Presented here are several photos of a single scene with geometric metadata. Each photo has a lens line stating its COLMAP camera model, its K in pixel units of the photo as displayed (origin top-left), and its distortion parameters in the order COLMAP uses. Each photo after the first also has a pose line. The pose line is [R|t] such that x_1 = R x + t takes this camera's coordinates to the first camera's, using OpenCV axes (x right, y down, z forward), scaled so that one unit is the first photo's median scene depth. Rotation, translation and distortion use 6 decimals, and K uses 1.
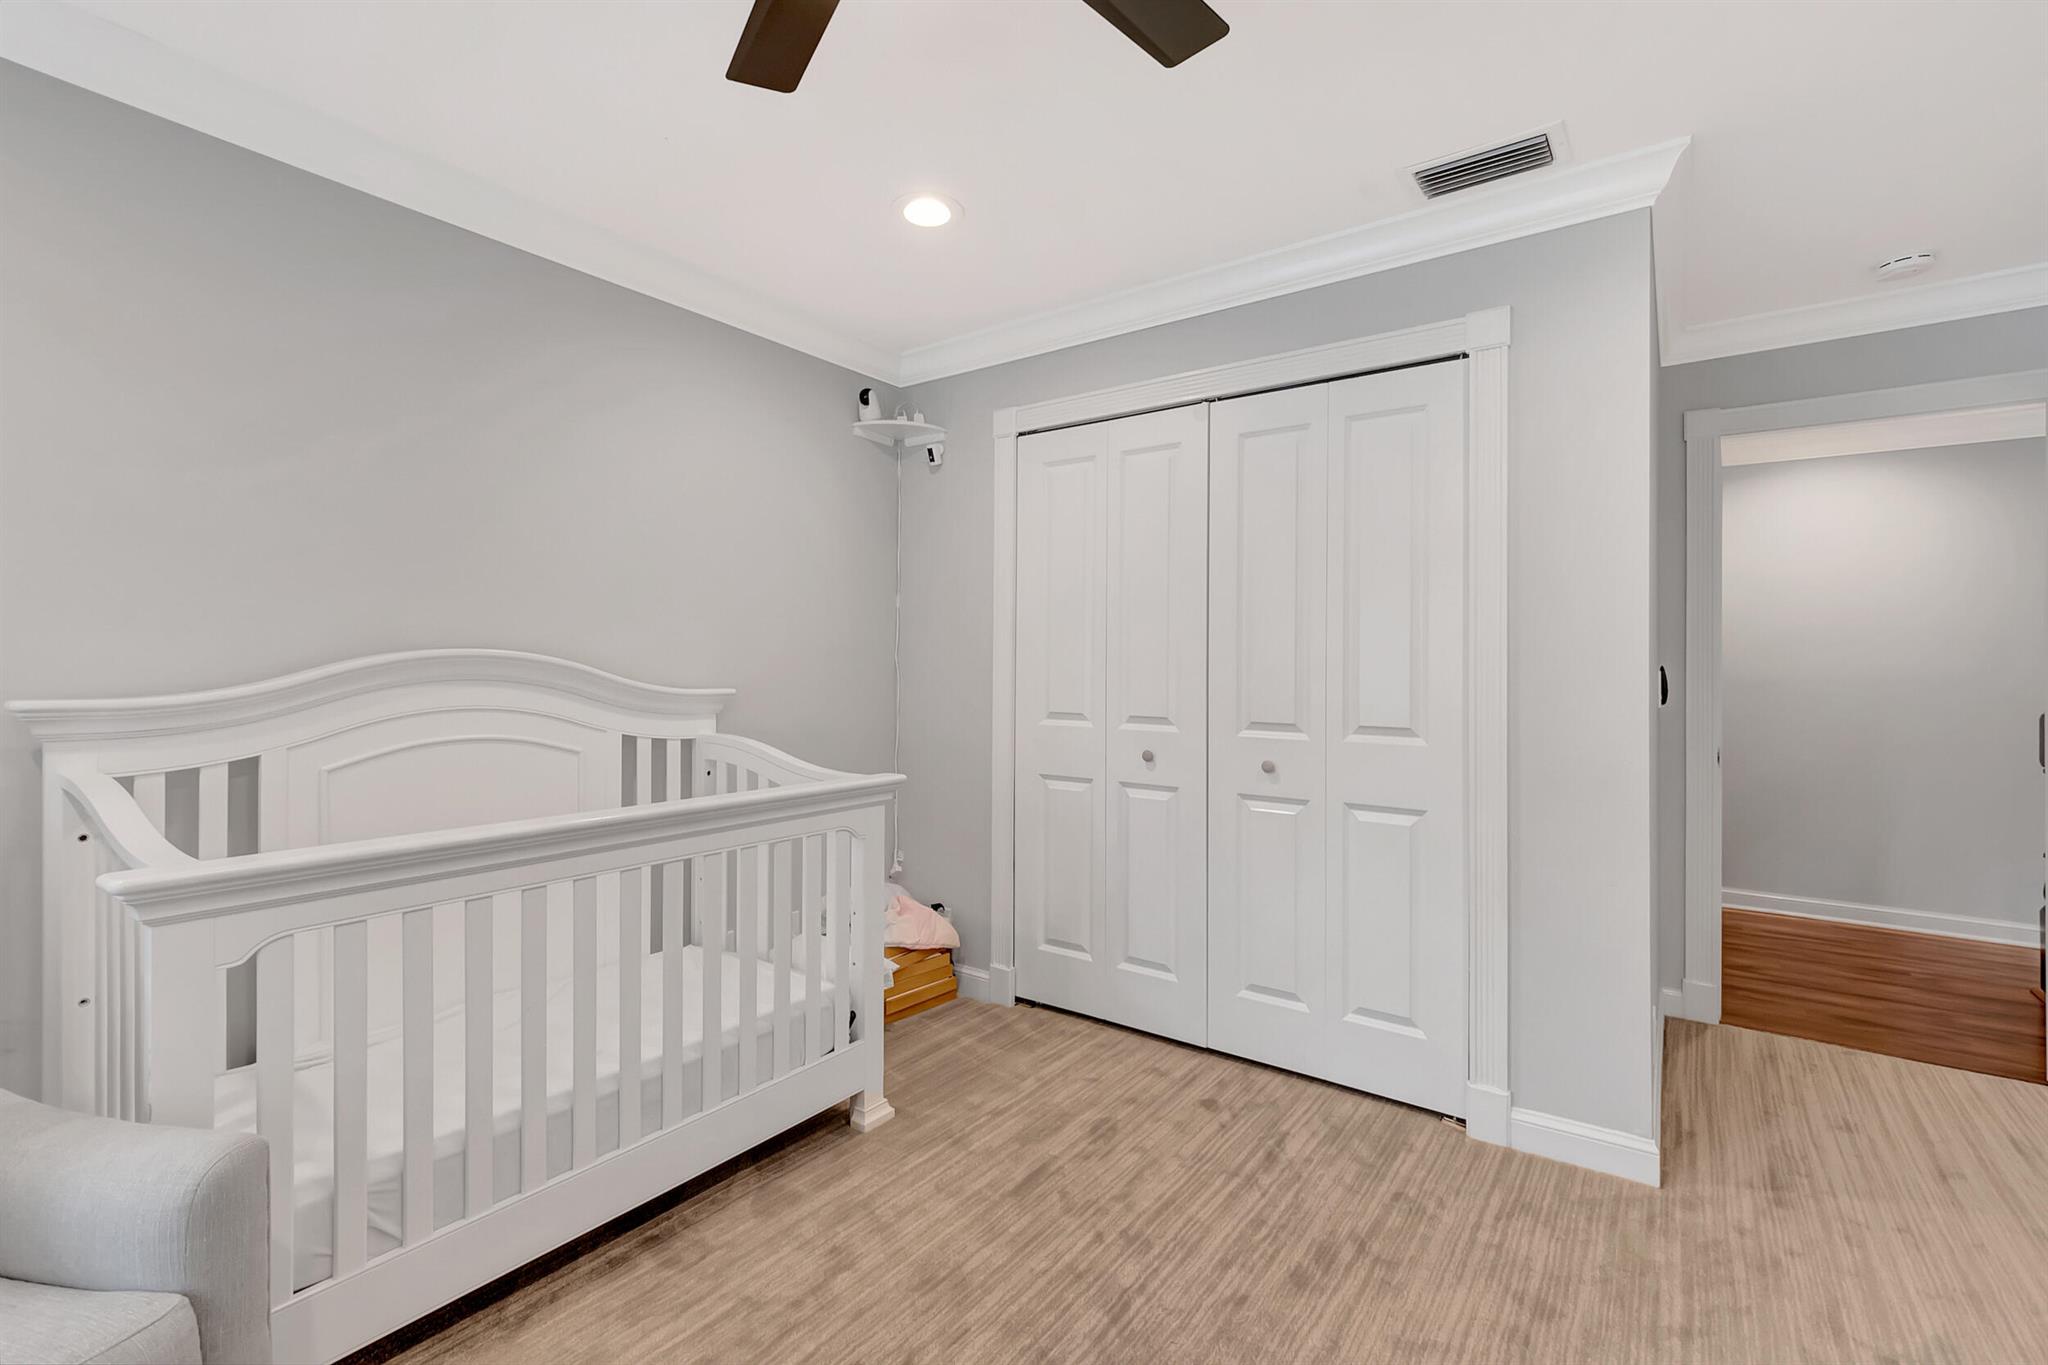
lens RADIAL K [[909.4, 0, 1020.9], [0, 909.4, 678.3], [0, 0, 1]] dist [-0.000079, 0.000103]
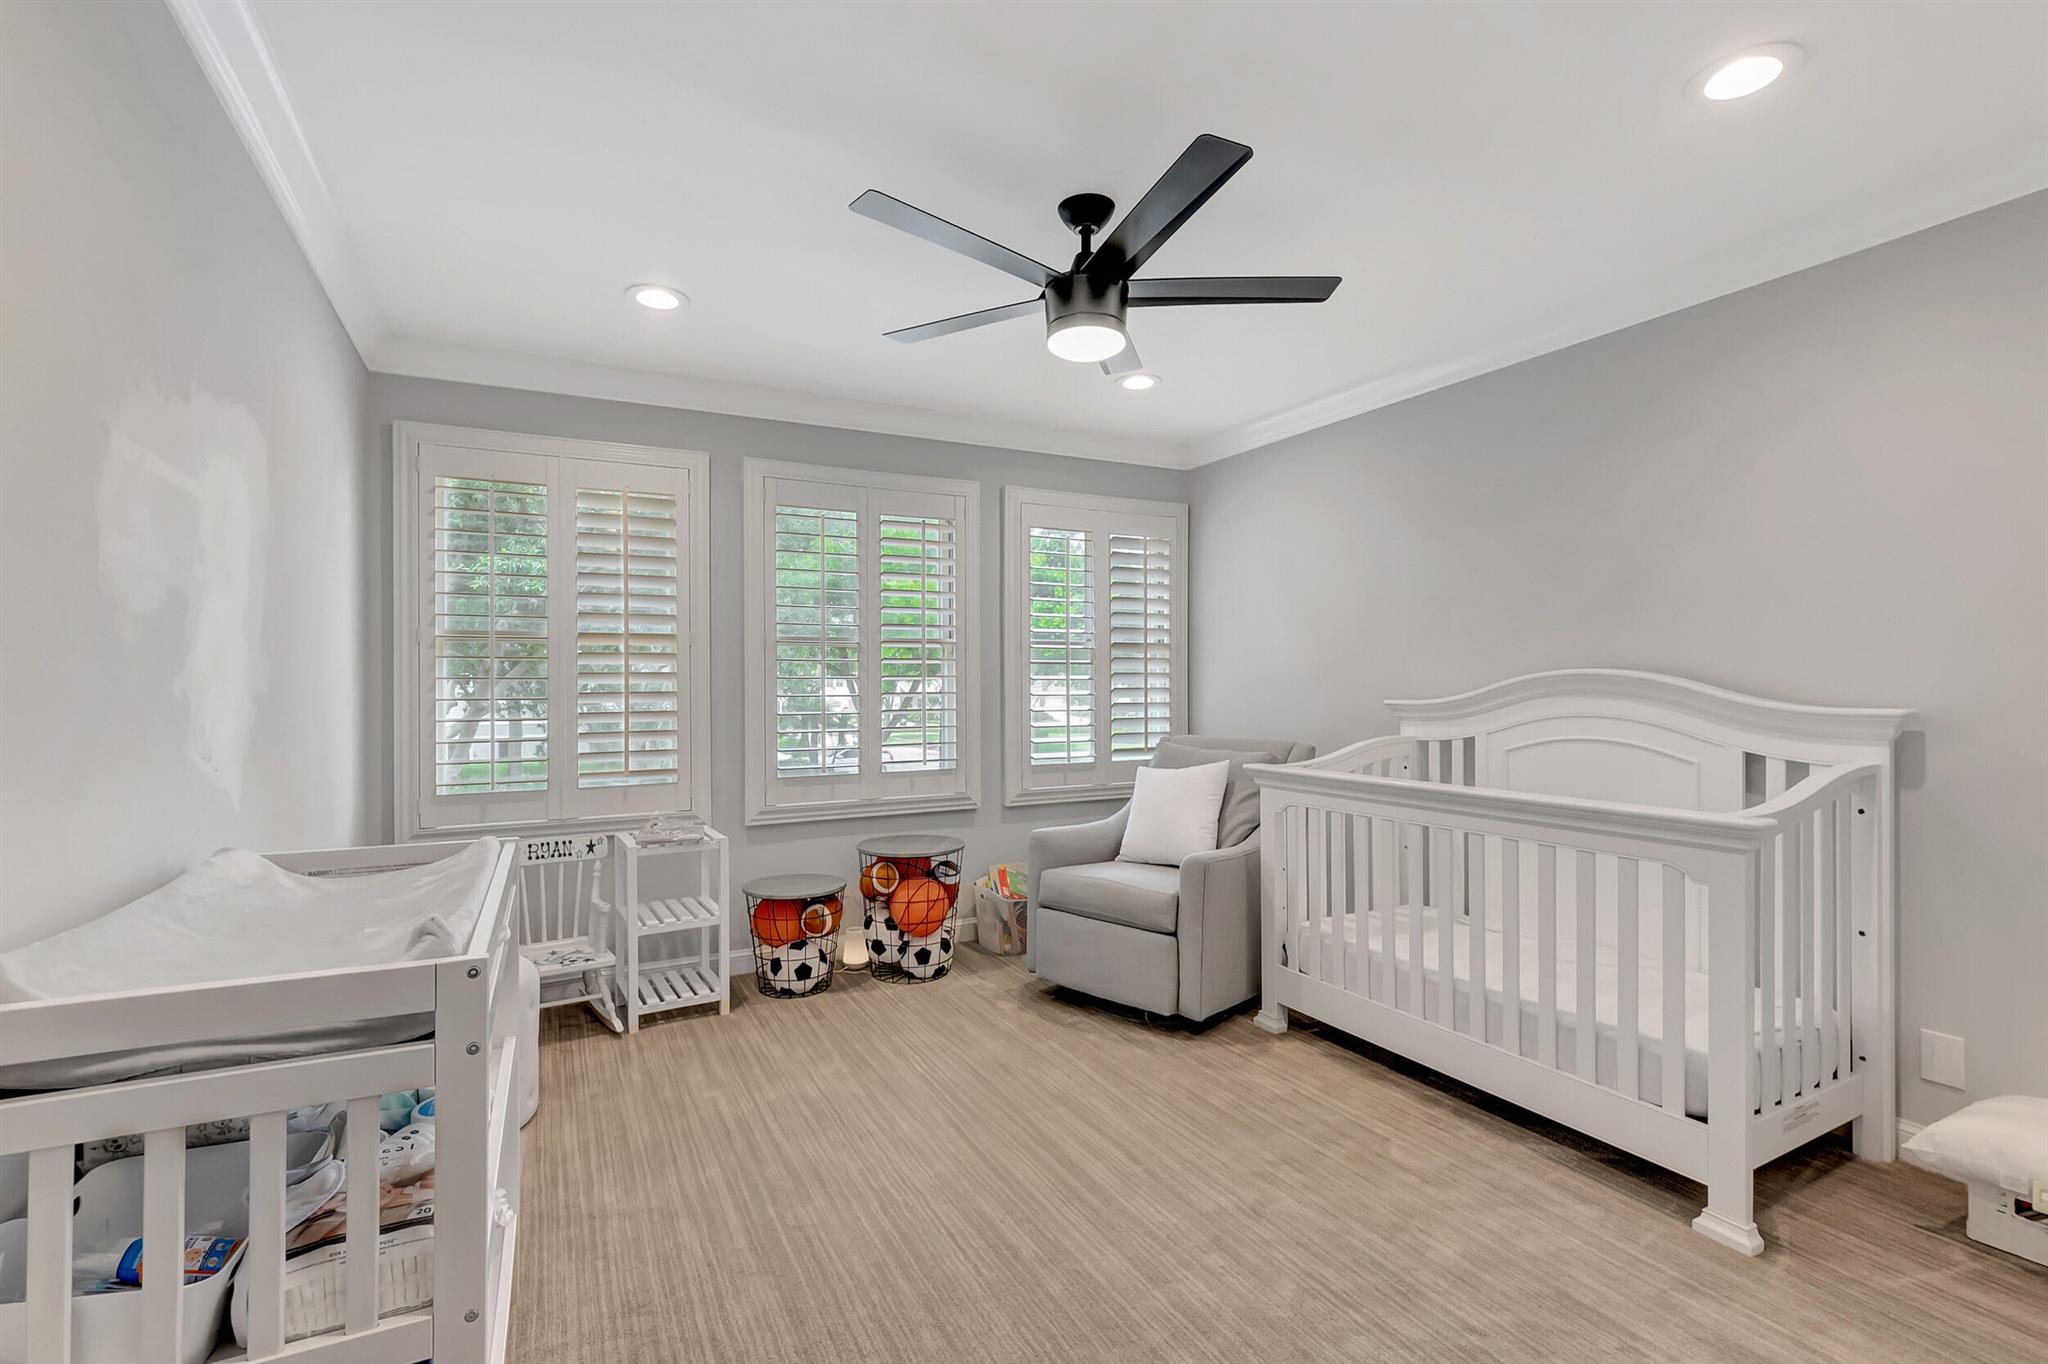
lens RADIAL K [[909.4, 0, 1020.9], [0, 909.4, 677.8], [0, 0, 1]] dist [-0.000079, 0.000103]
pose [[-0.434515, 0.002287, -0.900662, 1.042791], [0.000071, 0.999997, 0.002506, -0.027948], [0.900665, 0.001025, -0.434513, 0.950144]]
